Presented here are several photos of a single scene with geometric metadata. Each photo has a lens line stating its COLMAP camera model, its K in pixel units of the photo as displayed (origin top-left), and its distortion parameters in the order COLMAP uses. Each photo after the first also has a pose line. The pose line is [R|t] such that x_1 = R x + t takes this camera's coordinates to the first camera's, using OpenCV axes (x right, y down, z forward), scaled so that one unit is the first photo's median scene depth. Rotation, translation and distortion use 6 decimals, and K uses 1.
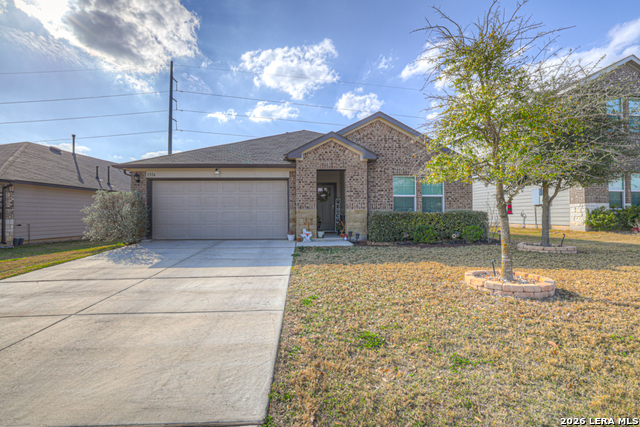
lens RADIAL K [[271.0, 0, 319.1], [0, 271.0, 210.6], [0, 0, 1]] dist [-0.001572, 0.000149]
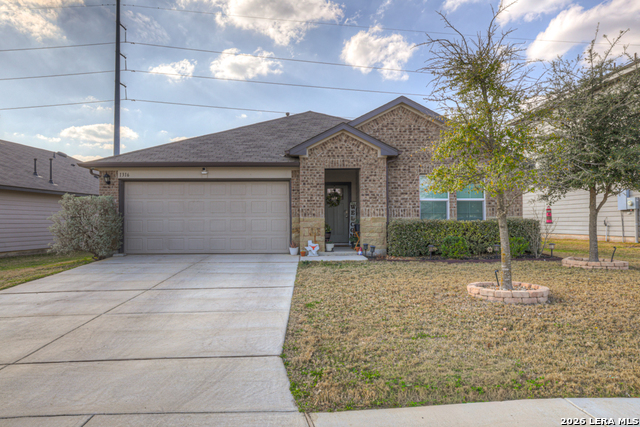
lens RADIAL K [[423.3, 0, 320.0], [0, 423.3, 213.5], [0, 0, 1]] dist [0.043146, -0.000071]
pose [[0.999381, -0.000736, -0.035183, 0.022057], [0.000585, 0.999991, -0.004283, -0.009480], [0.035186, 0.004259, 0.999372, -0.287743]]
